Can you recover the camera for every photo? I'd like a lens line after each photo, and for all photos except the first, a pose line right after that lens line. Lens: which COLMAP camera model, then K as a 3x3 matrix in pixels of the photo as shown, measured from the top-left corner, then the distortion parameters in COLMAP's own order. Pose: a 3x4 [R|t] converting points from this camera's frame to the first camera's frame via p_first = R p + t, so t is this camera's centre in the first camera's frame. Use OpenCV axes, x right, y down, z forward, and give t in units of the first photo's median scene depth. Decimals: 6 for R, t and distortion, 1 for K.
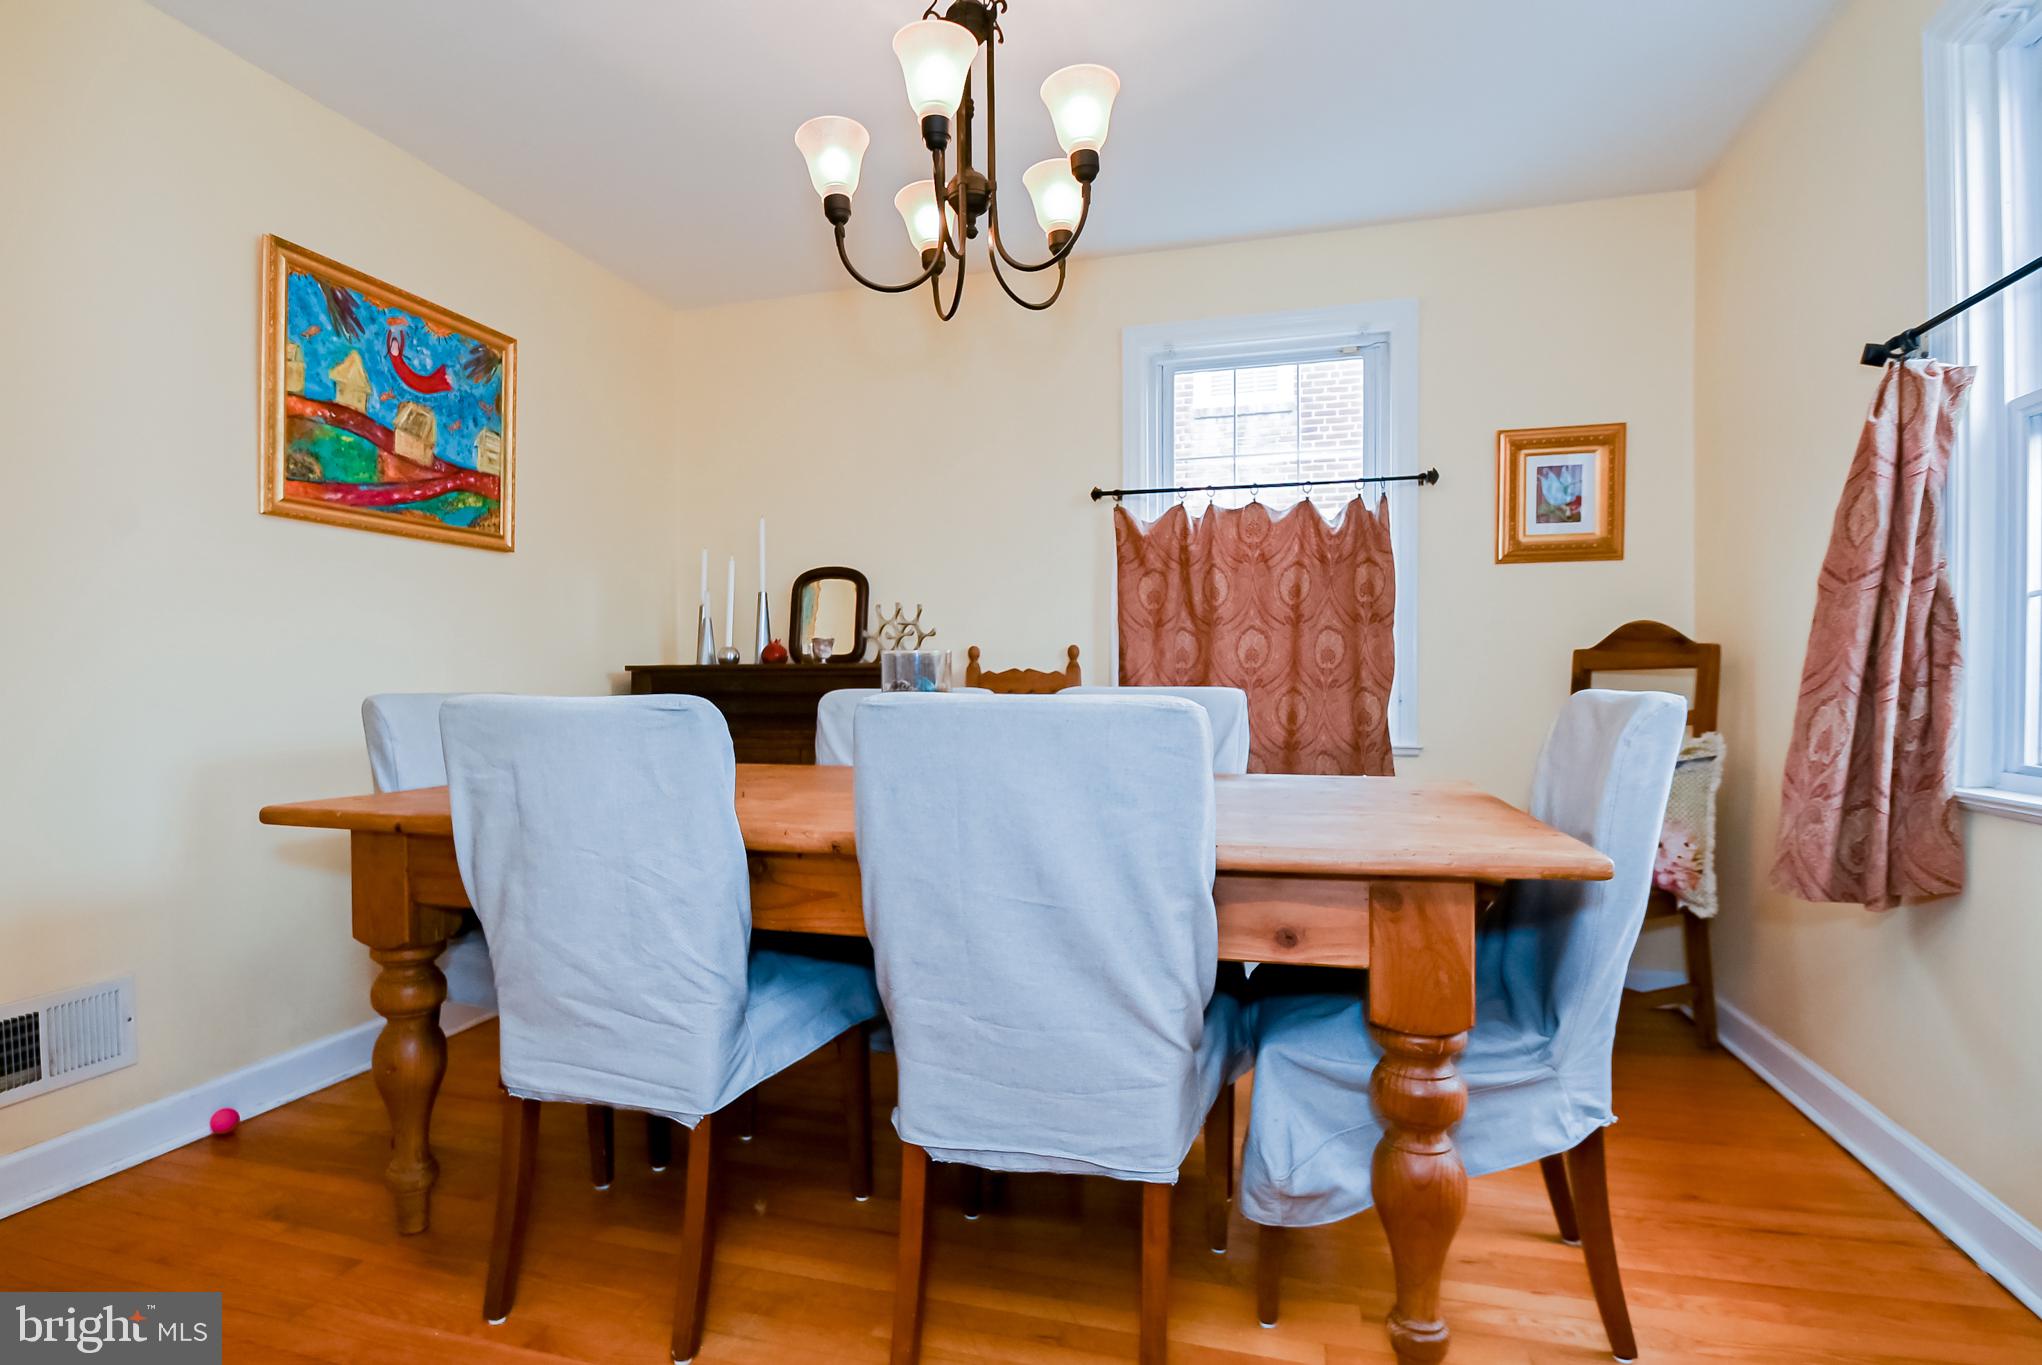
lens RADIAL K [[1039.8, 0, 995.4], [0, 1039.8, 707.3], [0, 0, 1]] dist [-0.009186, -0.010968]
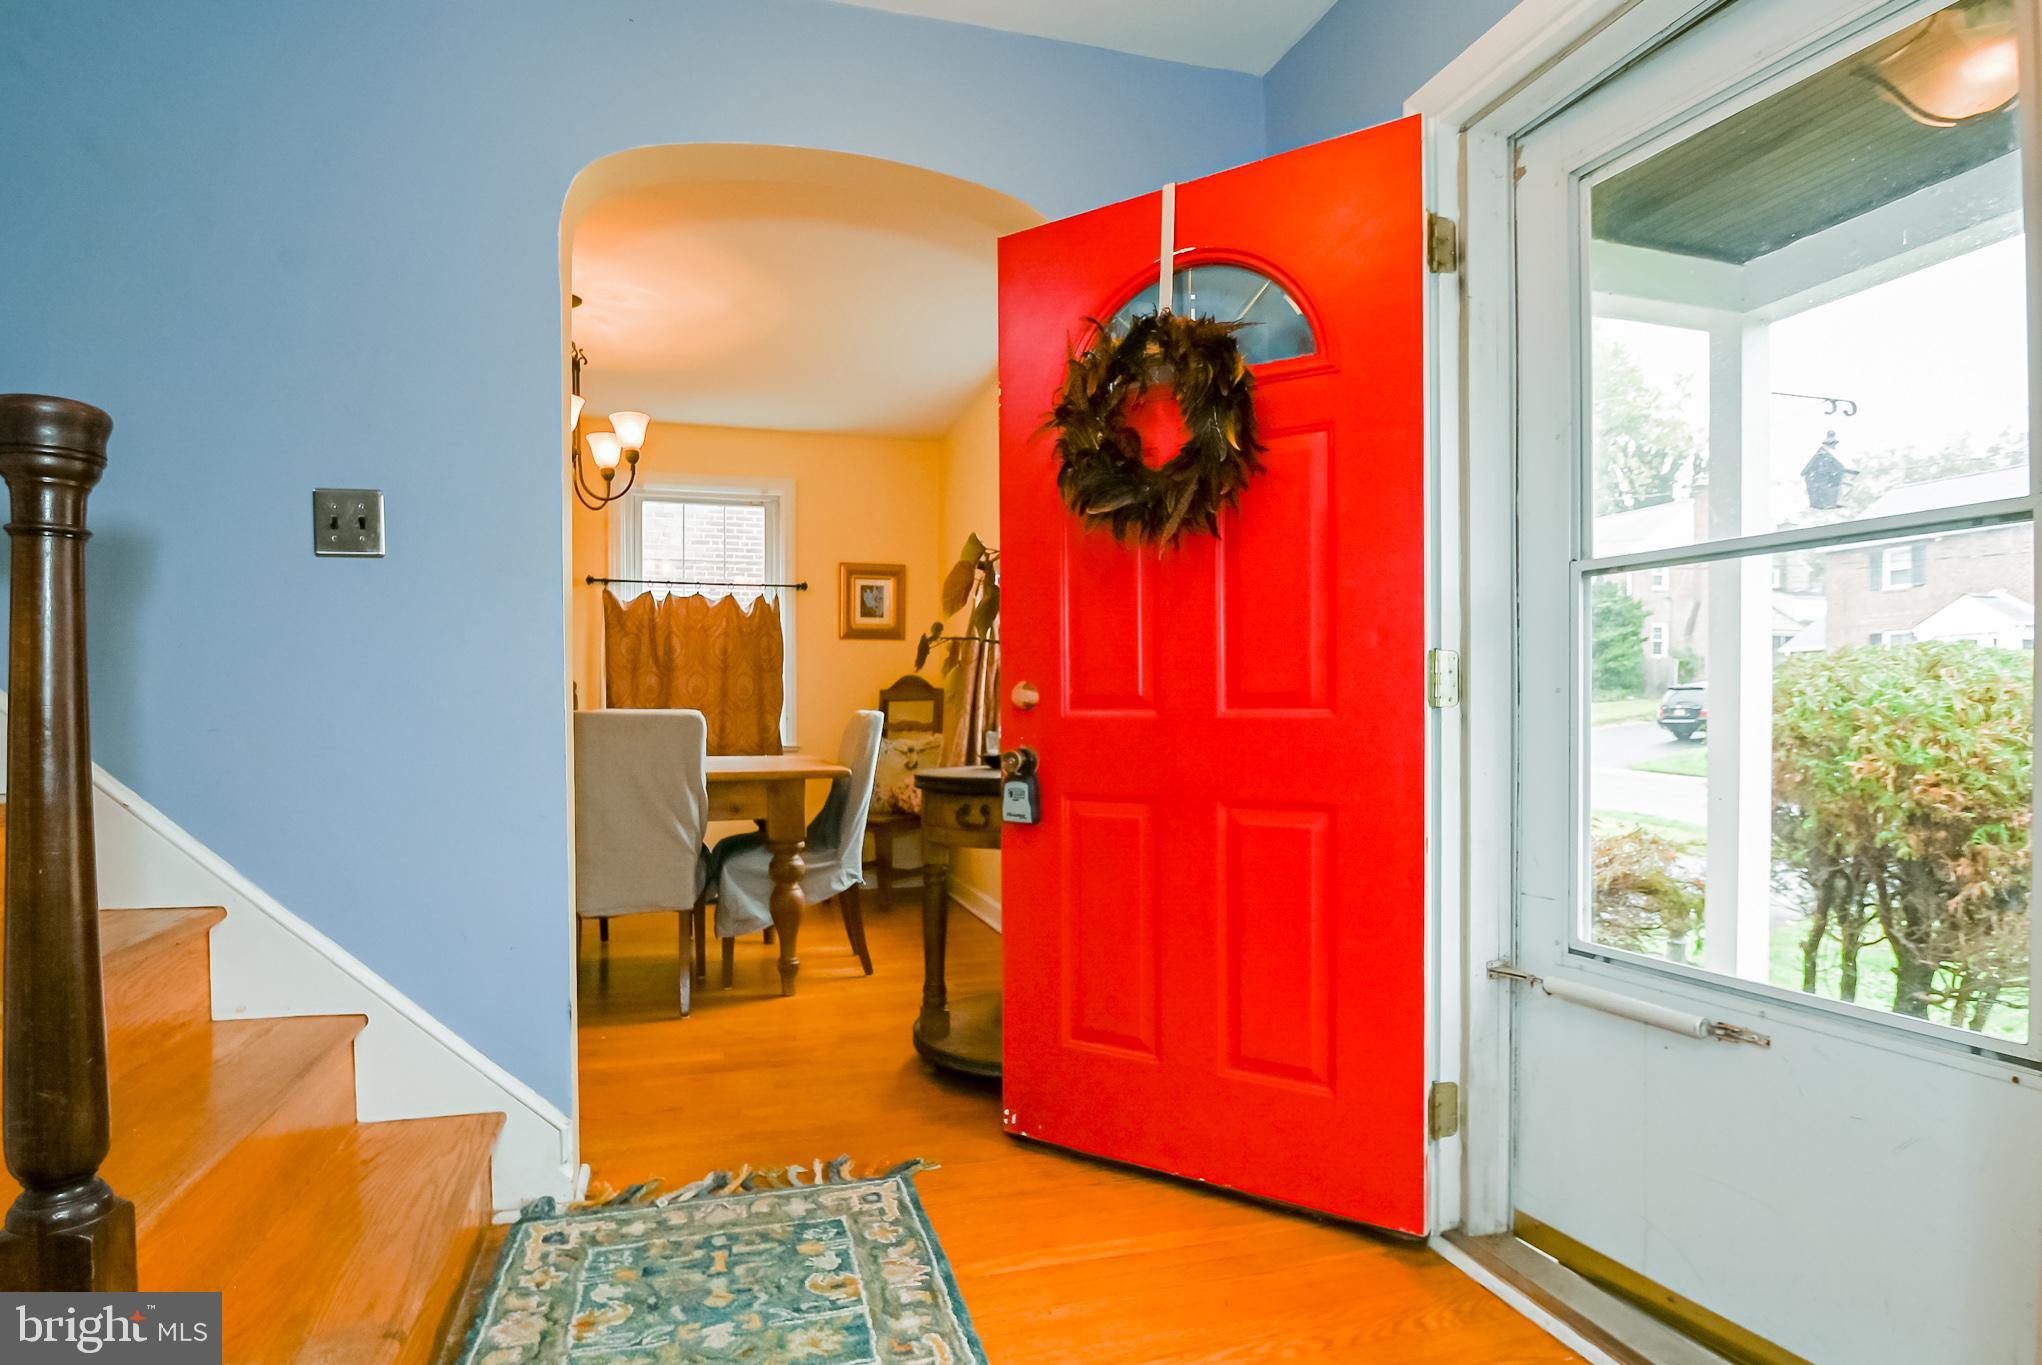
lens RADIAL K [[1039.8, 0, 1022.4], [0, 1039.8, 718.8], [0, 0, 1]] dist [-0.009186, -0.010968]
pose [[0.835919, -0.003106, 0.548844, -0.238254], [0.010637, 0.999888, -0.010542, 0.018127], [-0.548750, 0.014650, 0.835858, -0.684115]]
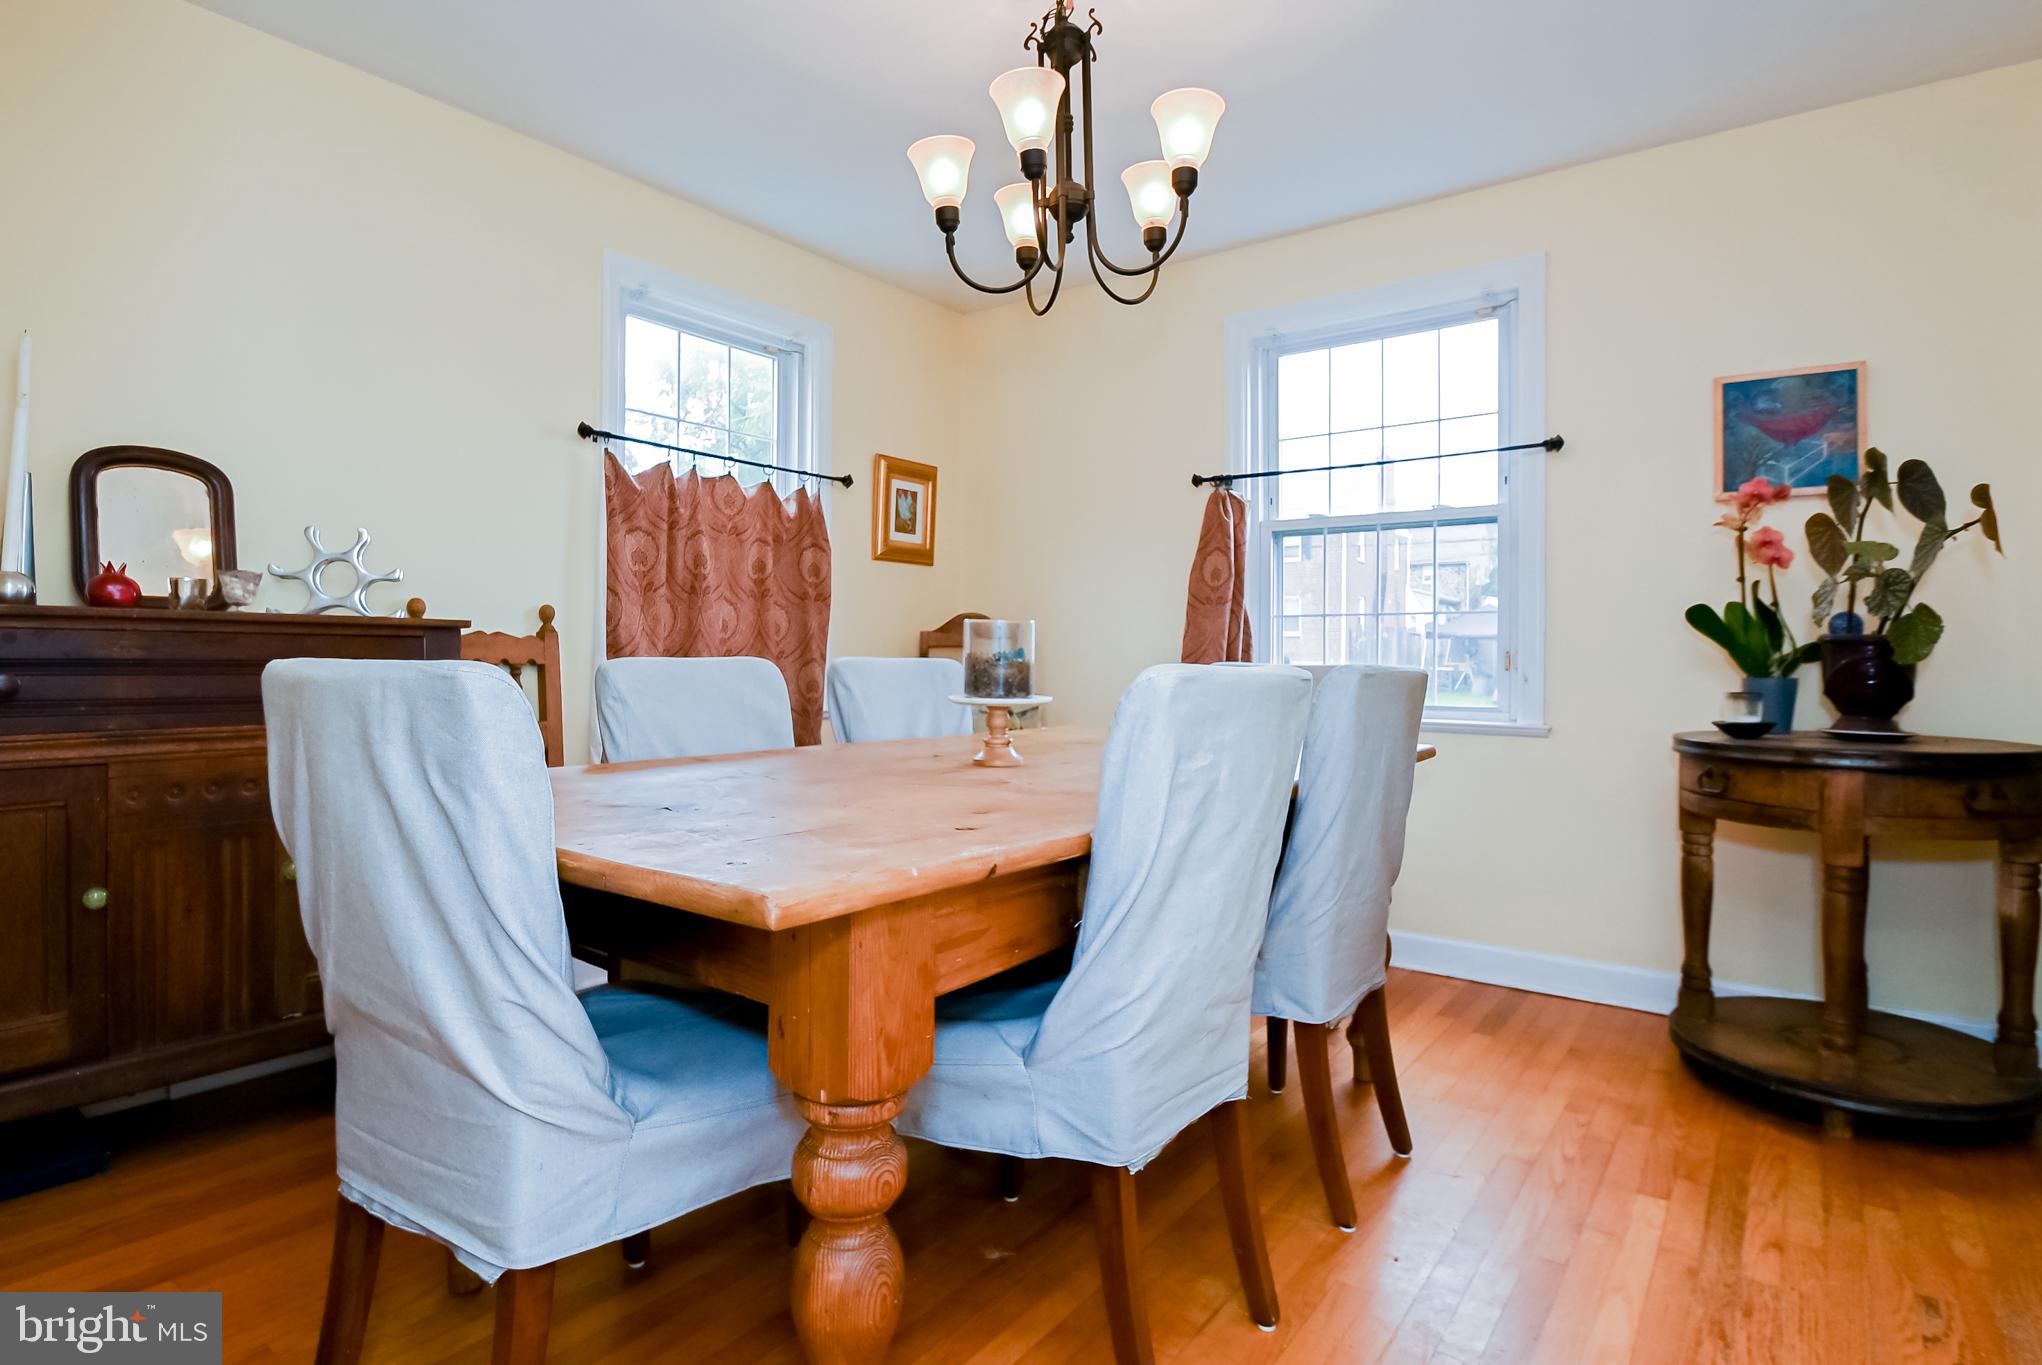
lens RADIAL K [[1039.8, 0, 1026.4], [0, 1039.8, 644.6], [0, 0, 1]] dist [-0.009186, -0.010968]
pose [[0.354586, 0.019372, 0.934823, -0.676756], [0.010605, 0.999638, -0.024738, -0.004835], [-0.934963, 0.018686, 0.354252, 0.432485]]
